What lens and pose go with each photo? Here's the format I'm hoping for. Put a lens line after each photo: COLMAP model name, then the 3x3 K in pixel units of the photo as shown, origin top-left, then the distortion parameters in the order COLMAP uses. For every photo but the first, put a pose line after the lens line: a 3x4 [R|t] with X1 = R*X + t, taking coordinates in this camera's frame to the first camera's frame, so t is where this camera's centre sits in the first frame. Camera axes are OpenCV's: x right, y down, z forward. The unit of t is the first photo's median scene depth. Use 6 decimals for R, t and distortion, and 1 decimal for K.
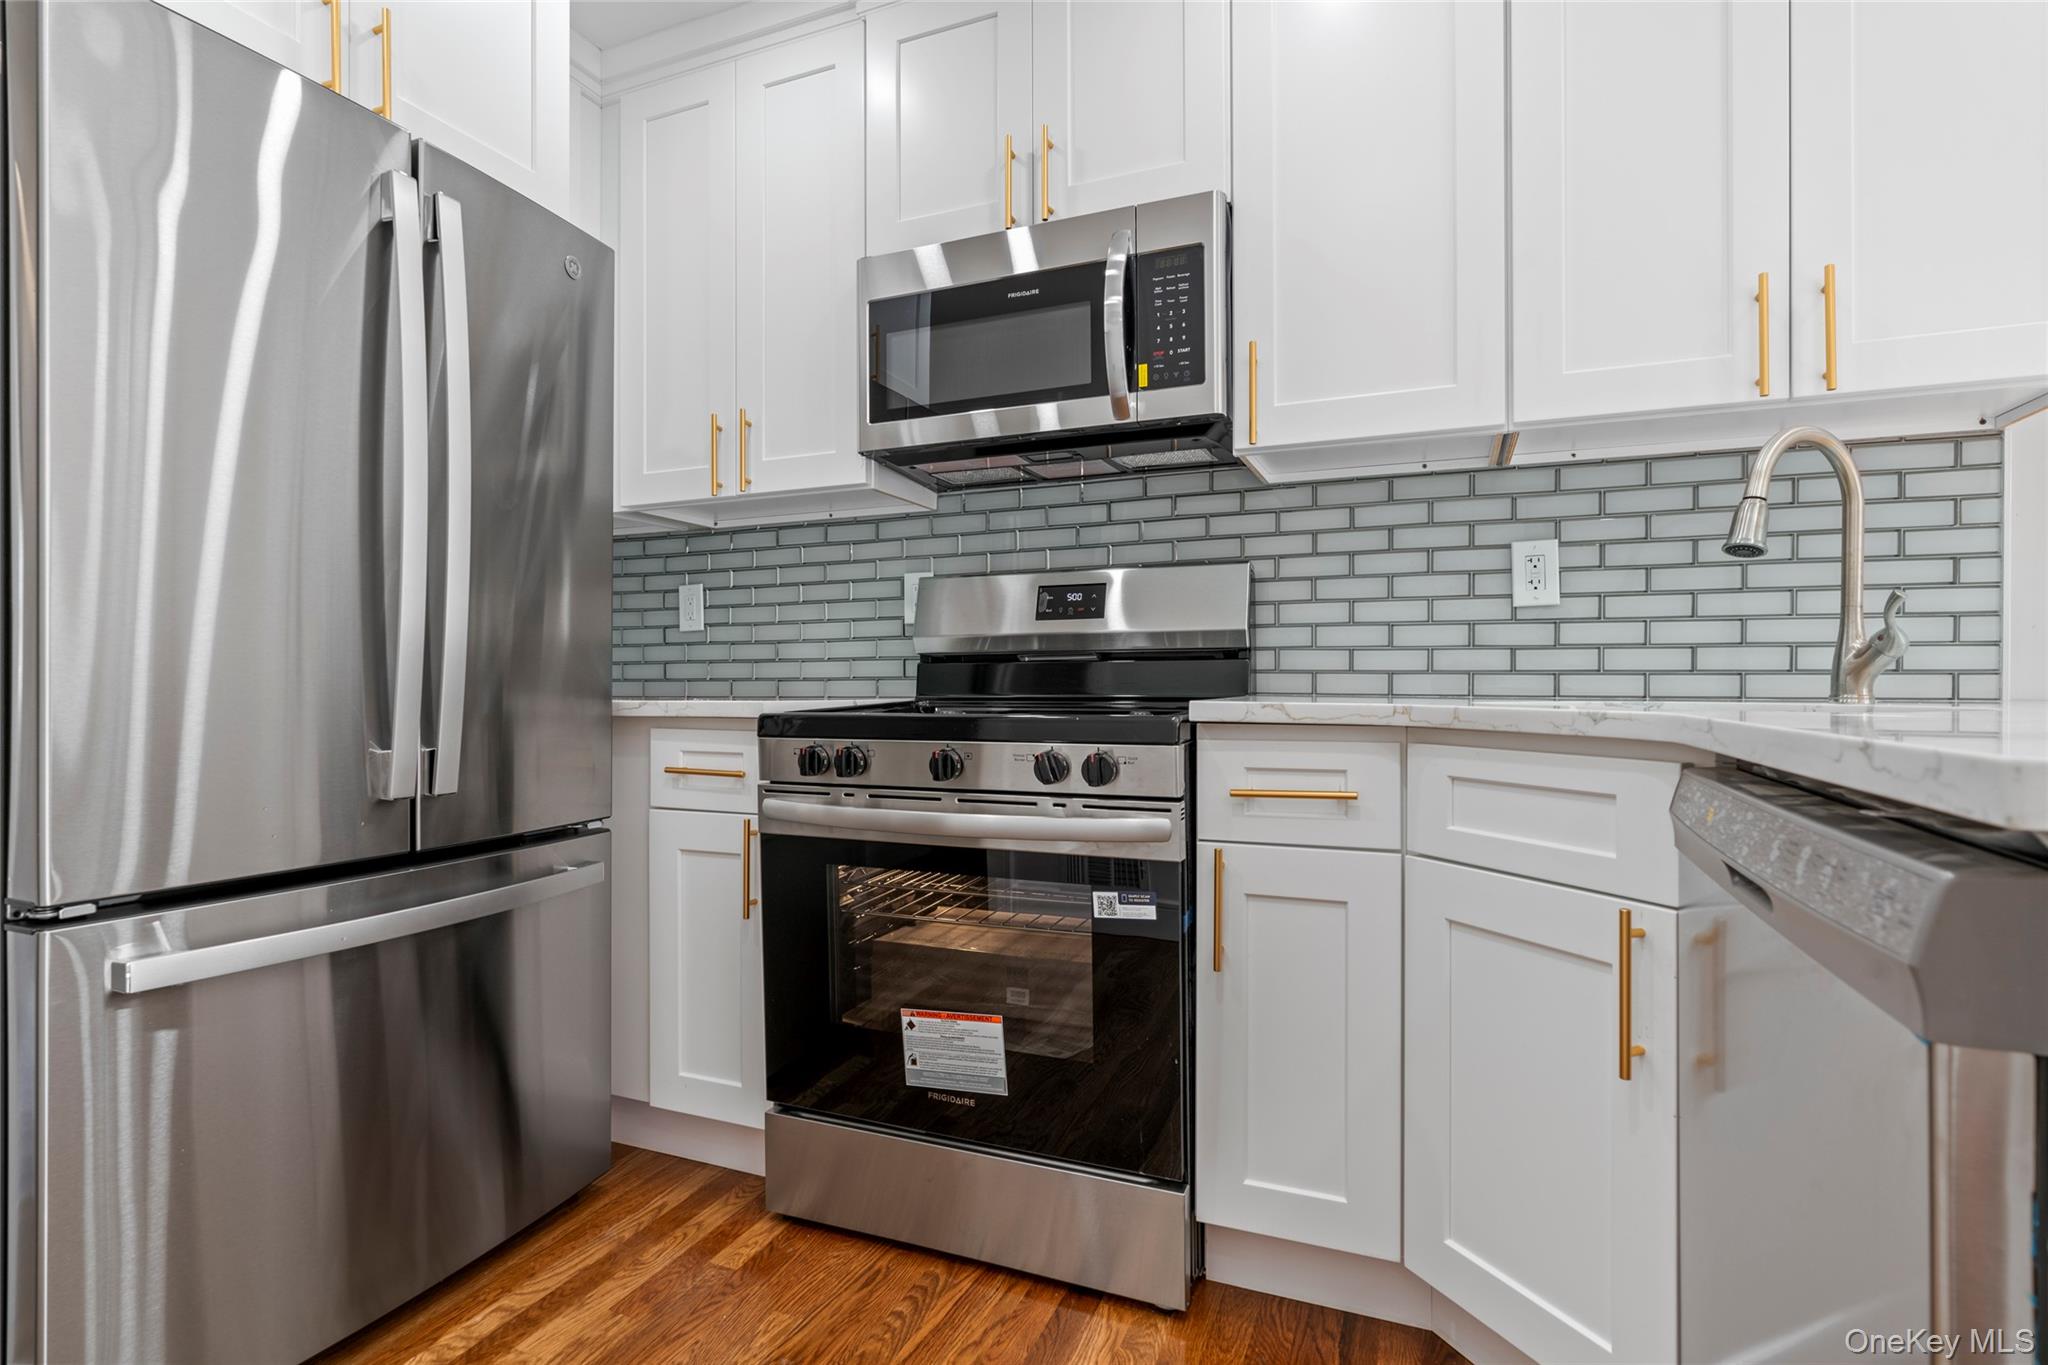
lens RADIAL K [[998.9, 0, 1037.9], [0, 998.9, 678.9], [0, 0, 1]] dist [-0.002905, 0.000070]
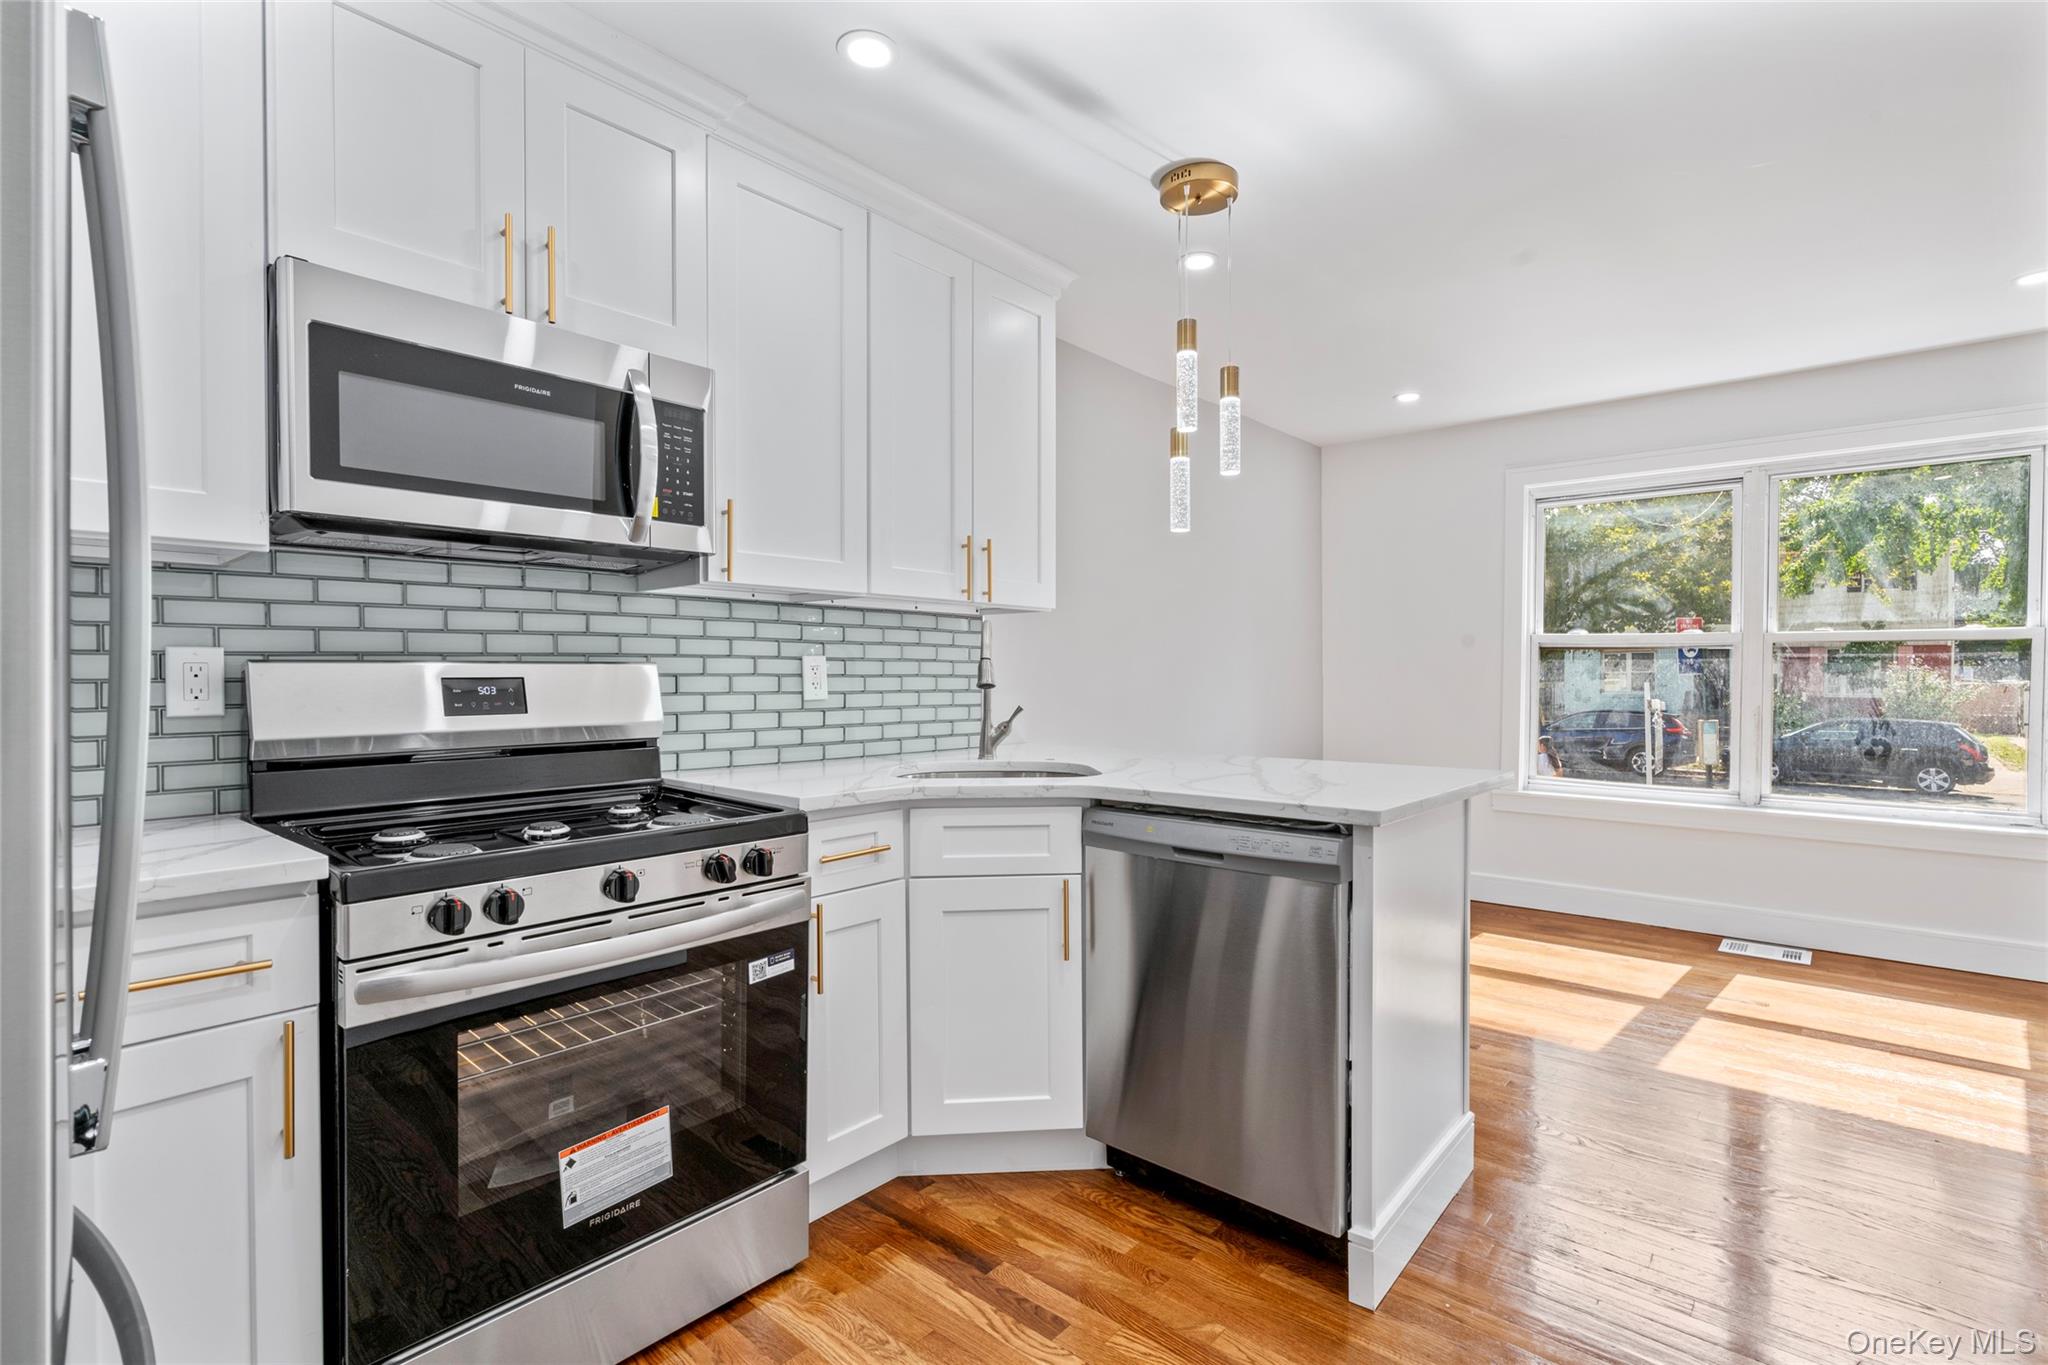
lens RADIAL K [[945.8, 0, 1024.0], [0, 945.8, 682.5], [0, 0, 1]] dist [-0.000919, 0.000090]
pose [[0.321987, -0.006033, 0.946725, -0.778653], [-0.001000, 0.999977, 0.006712, -0.115256], [-0.946744, -0.003108, 0.321973, 0.266494]]
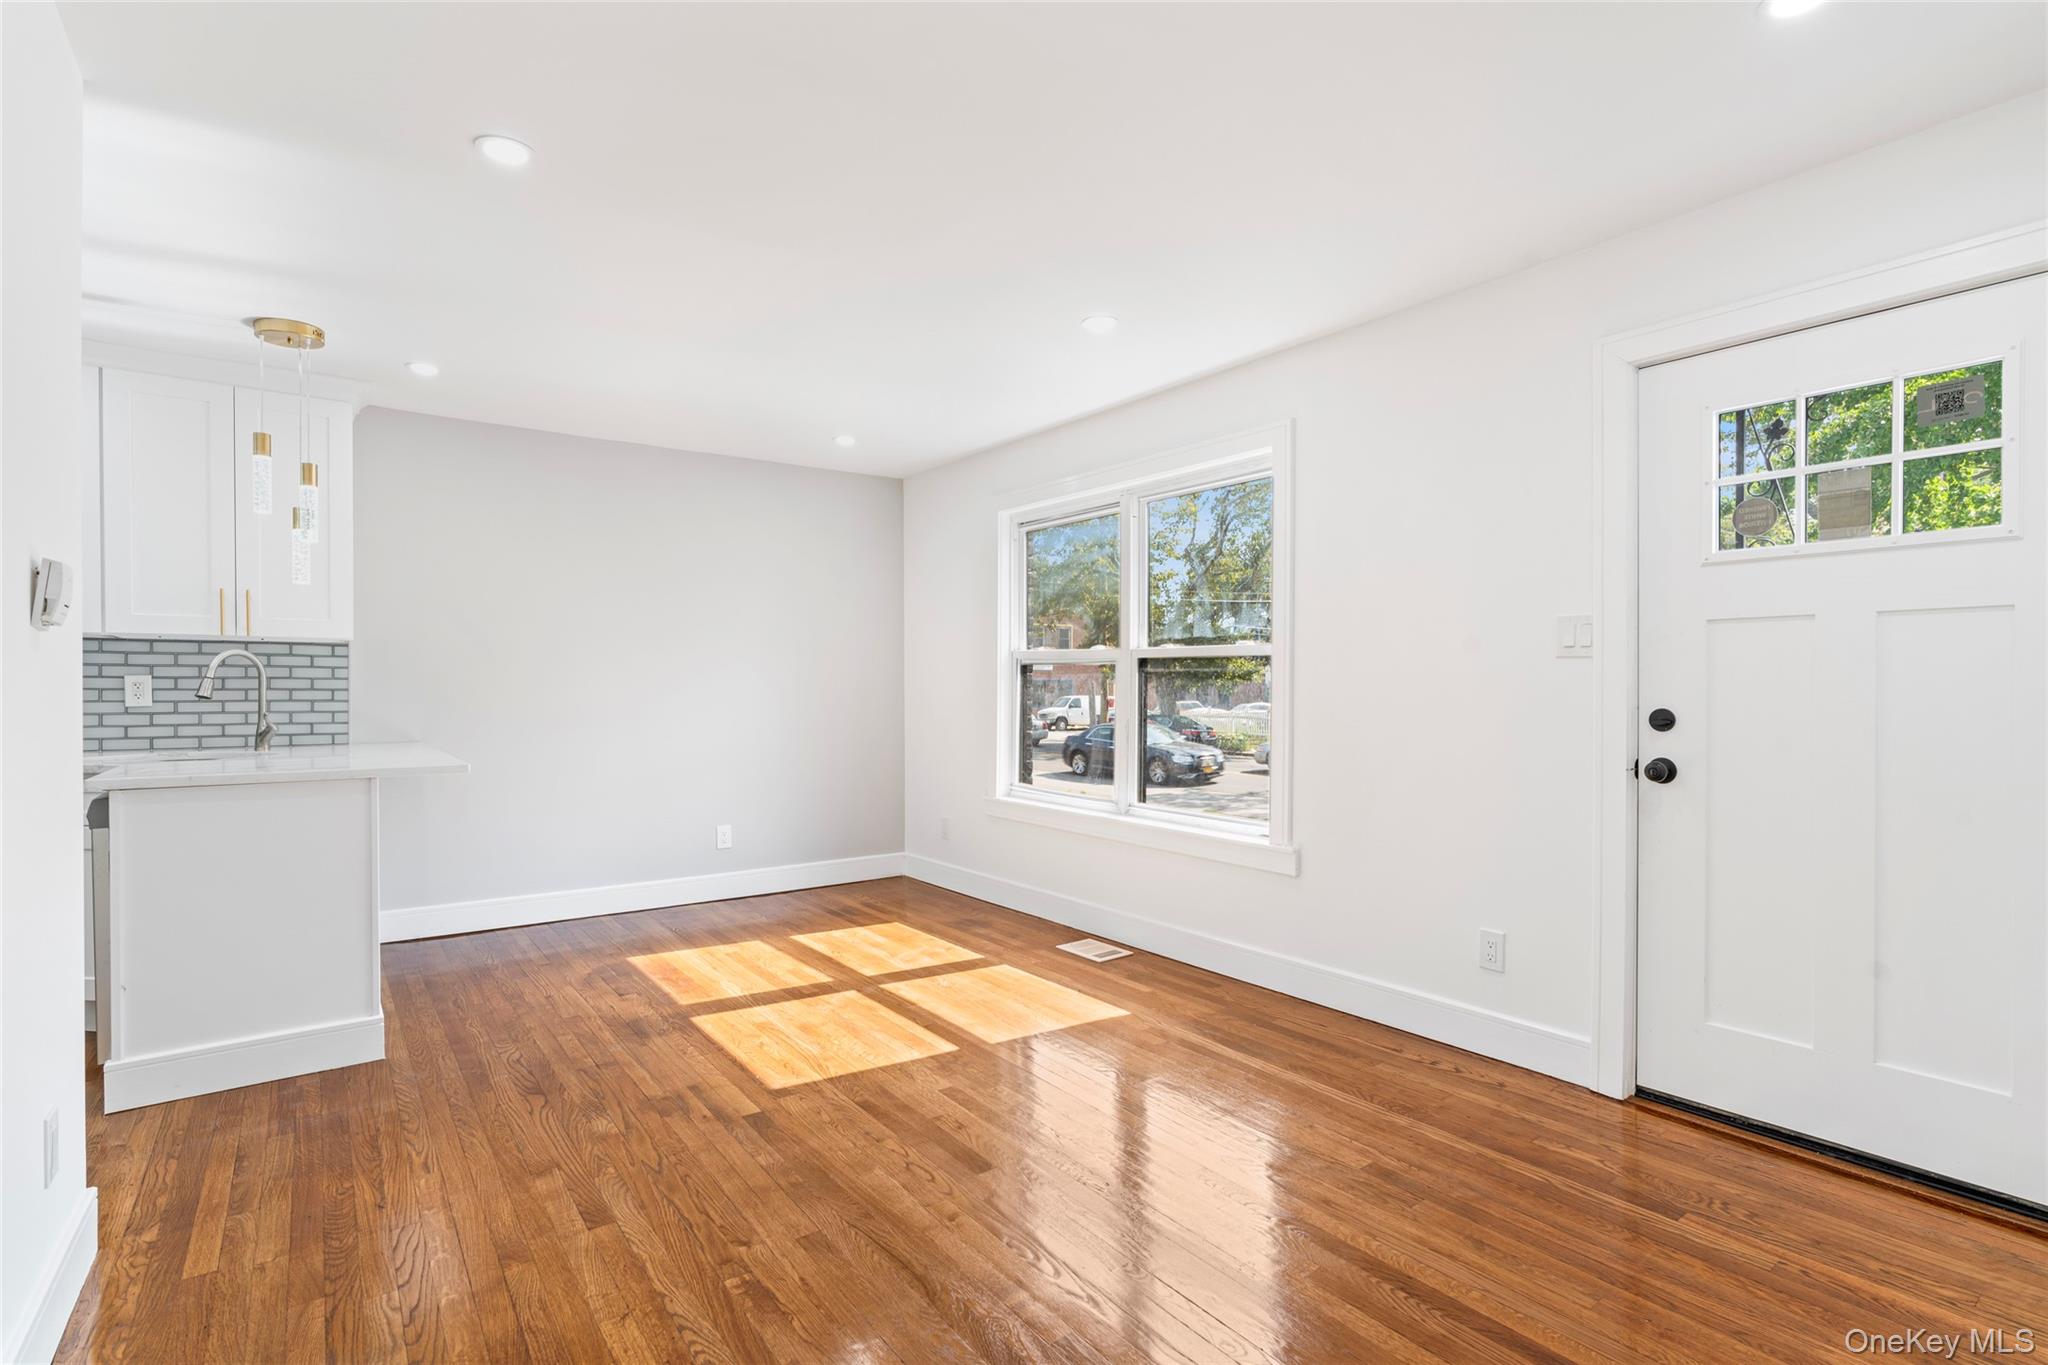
lens RADIAL K [[970.0, 0, 1016.4], [0, 970.0, 695.2], [0, 0, 1]] dist [-0.000033, 0.000640]
pose [[0.527955, -0.006520, 0.849248, -0.275220], [-0.002170, 0.999957, 0.009026, -0.126382], [-0.849270, -0.006608, 0.527918, -1.742511]]
